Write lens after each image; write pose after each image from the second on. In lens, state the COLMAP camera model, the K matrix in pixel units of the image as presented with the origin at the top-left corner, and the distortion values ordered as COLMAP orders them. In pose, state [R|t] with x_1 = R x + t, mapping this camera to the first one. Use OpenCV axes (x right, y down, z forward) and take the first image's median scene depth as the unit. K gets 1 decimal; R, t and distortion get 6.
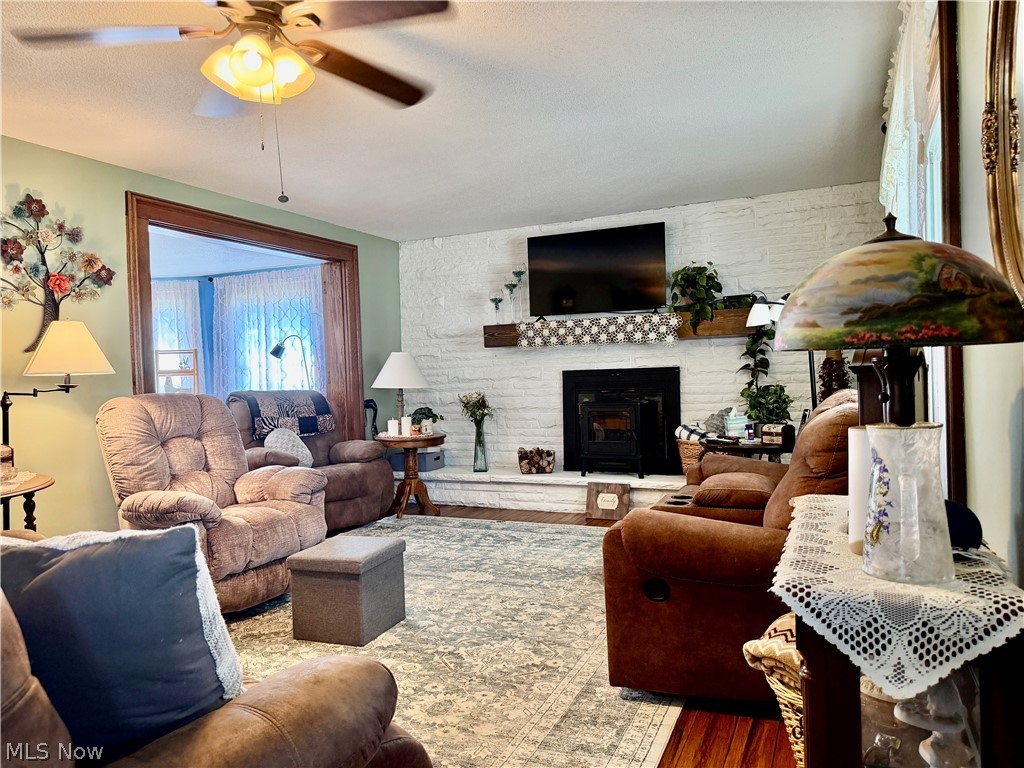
lens RADIAL K [[725.8, 0, 513.2], [0, 725.8, 385.8], [0, 0, 1]] dist [0.081048, -0.047921]
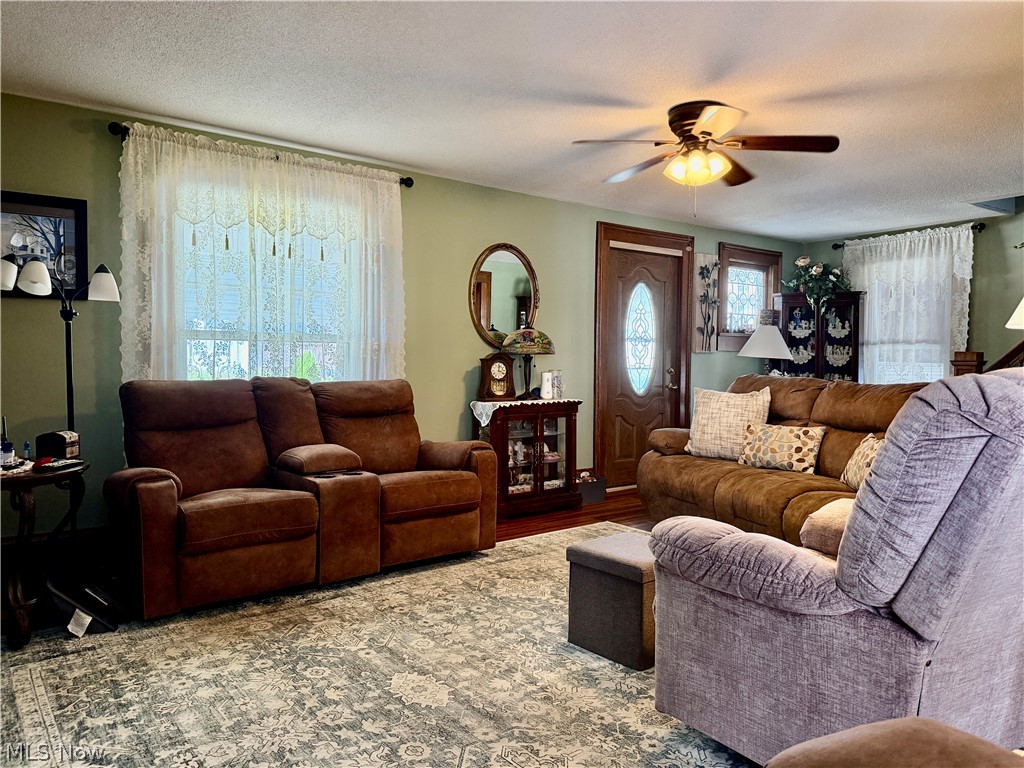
lens RADIAL K [[725.8, 0, 511.5], [0, 725.8, 384.2], [0, 0, 1]] dist [0.081048, -0.047921]
pose [[-0.887883, 0.016768, 0.459763, -0.432359], [0.032649, 0.999113, 0.026612, -0.000956], [-0.458909, 0.038639, -0.887643, 1.589156]]
